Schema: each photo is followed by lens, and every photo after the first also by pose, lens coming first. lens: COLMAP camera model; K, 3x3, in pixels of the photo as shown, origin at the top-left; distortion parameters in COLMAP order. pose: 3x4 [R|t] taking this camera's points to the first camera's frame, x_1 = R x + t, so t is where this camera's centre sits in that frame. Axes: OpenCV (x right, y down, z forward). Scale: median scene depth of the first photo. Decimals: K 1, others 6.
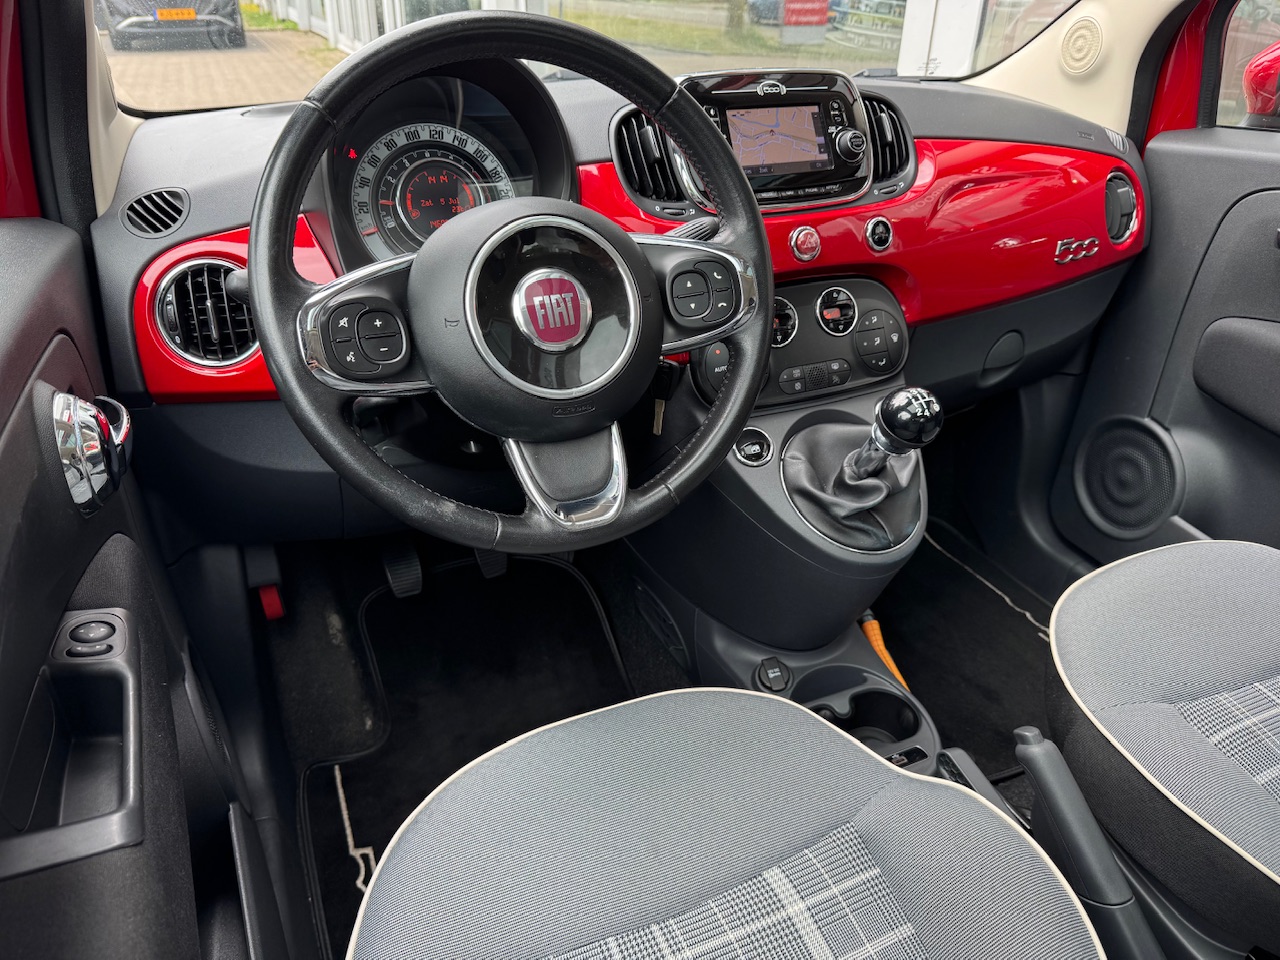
lens RADIAL K [[917.5, 0, 640.7], [0, 917.5, 476.7], [0, 0, 1]] dist [0.080065, -0.145556]
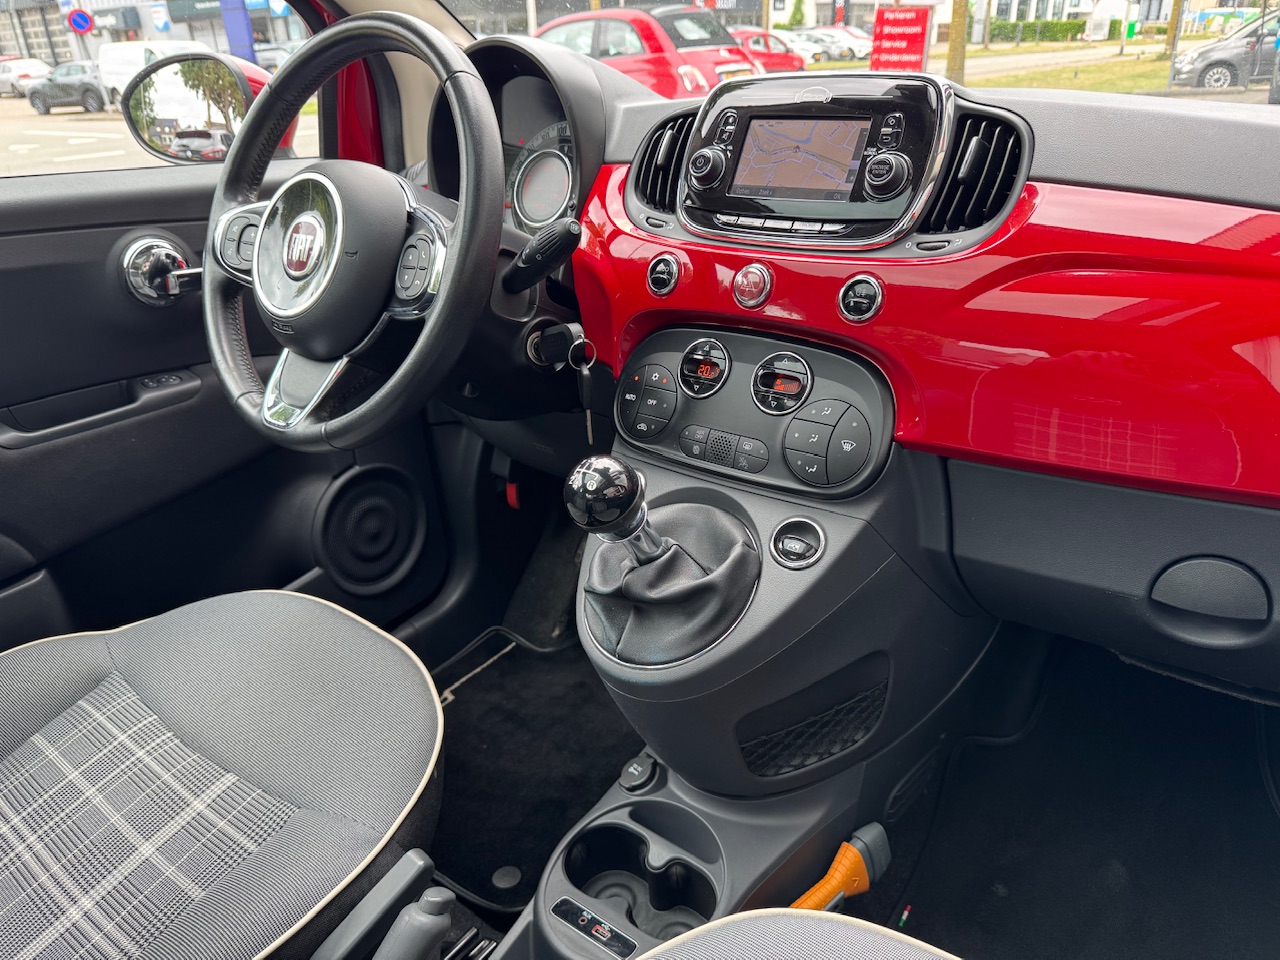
lens RADIAL K [[917.5, 0, 640.7], [0, 917.5, 476.7], [0, 0, 1]] dist [0.080065, -0.145556]
pose [[0.442936, 0.345531, -0.827295, 0.857318], [-0.388678, 0.905534, 0.170109, -0.201974], [0.807922, 0.246203, 0.535394, 0.540459]]
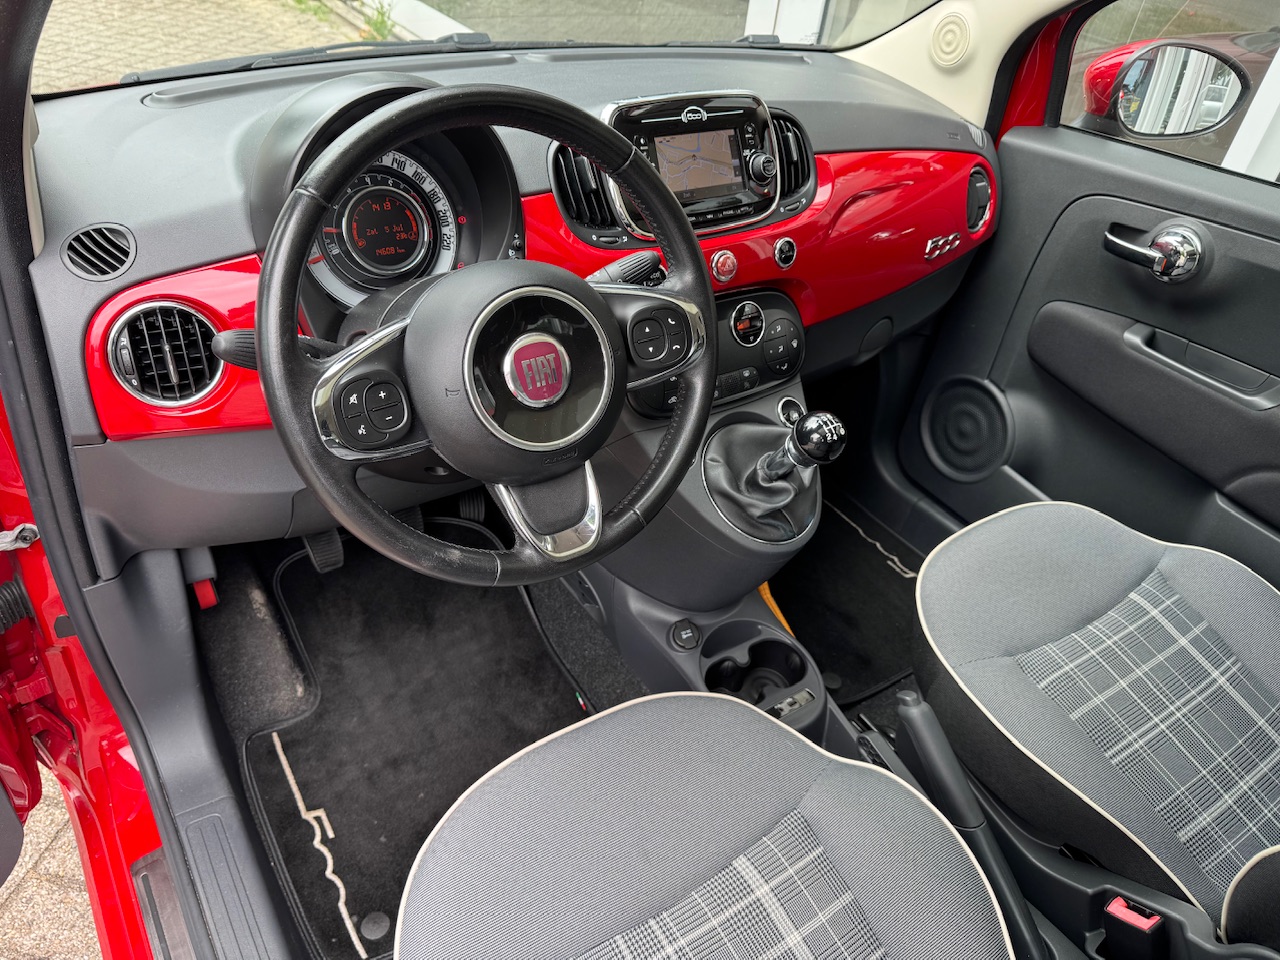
lens RADIAL K [[917.5, 0, 640.7], [0, 917.5, 476.7], [0, 0, 1]] dist [0.080065, -0.145556]
pose [[0.982934, -0.031208, 0.181293, -0.125868], [0.004167, 0.989029, 0.147660, -0.167671], [-0.183912, -0.144385, 0.972281, -0.081207]]
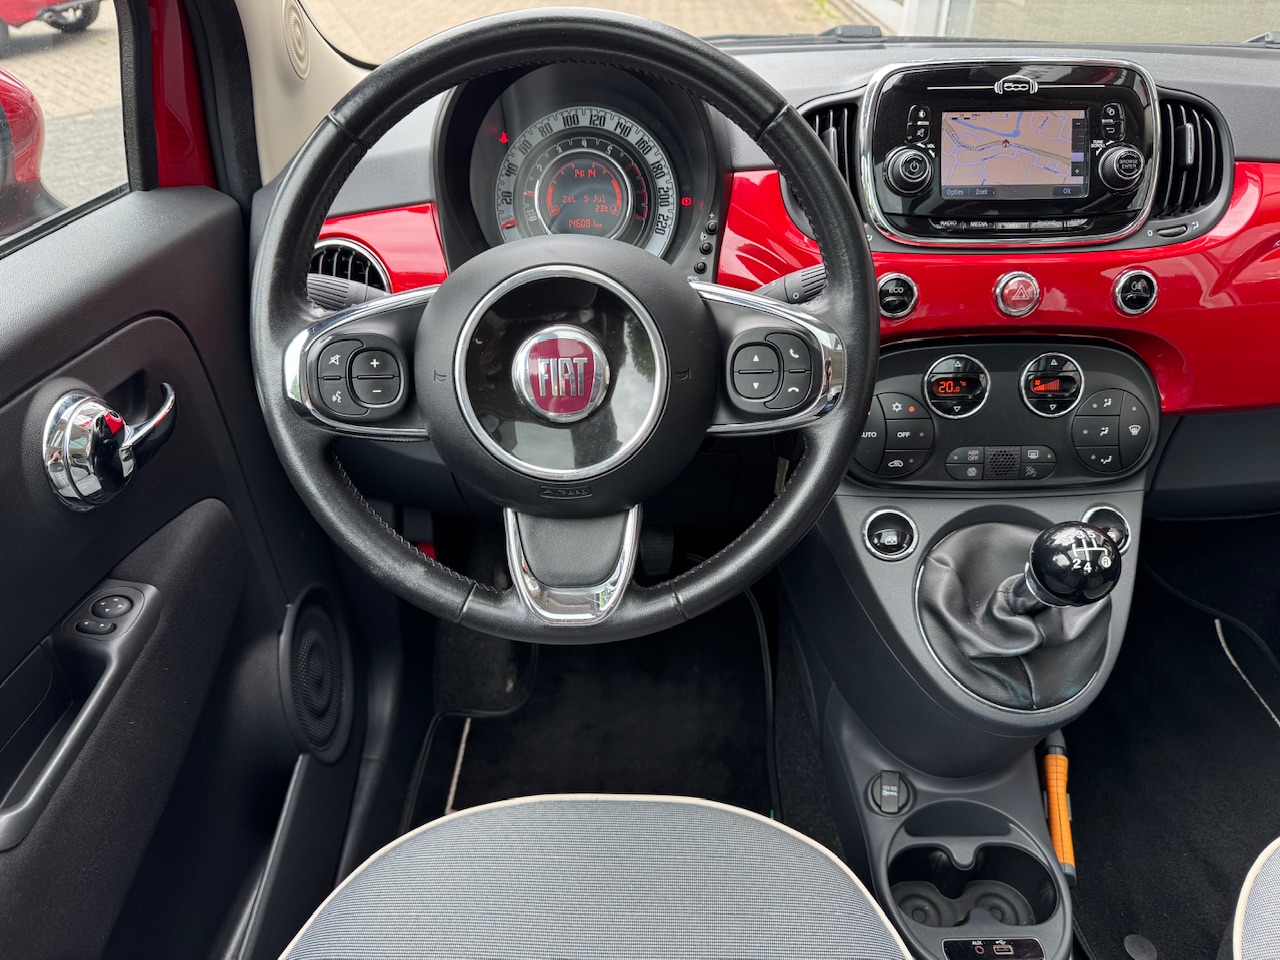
lens RADIAL K [[917.5, 0, 640.7], [0, 917.5, 476.7], [0, 0, 1]] dist [0.080065, -0.145556]
pose [[0.906116, 0.212713, -0.365660, 0.210658], [-0.179650, 0.976059, 0.122619, -0.144413], [0.382989, -0.045416, 0.922636, 0.166706]]
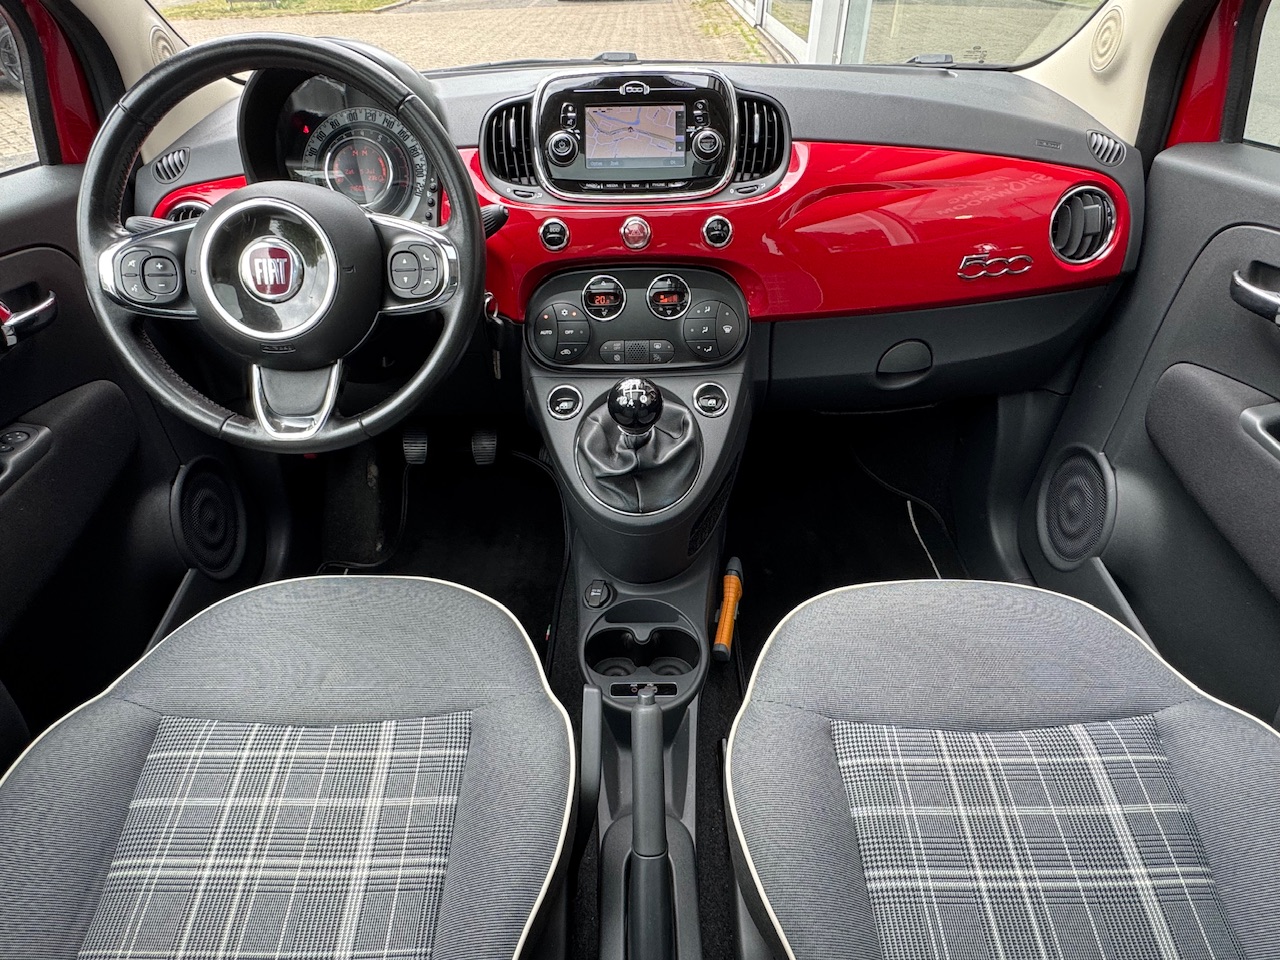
lens RADIAL K [[784.6, 0, 640.0], [0, 784.6, 480.0], [0, 0, 1]] dist [-0.002139, 0.003390]
pose [[0.903524, 0.224325, -0.365133, 0.602776], [-0.178567, 0.971631, 0.155071, -0.110769], [0.389561, -0.074910, 0.917949, 0.105582]]
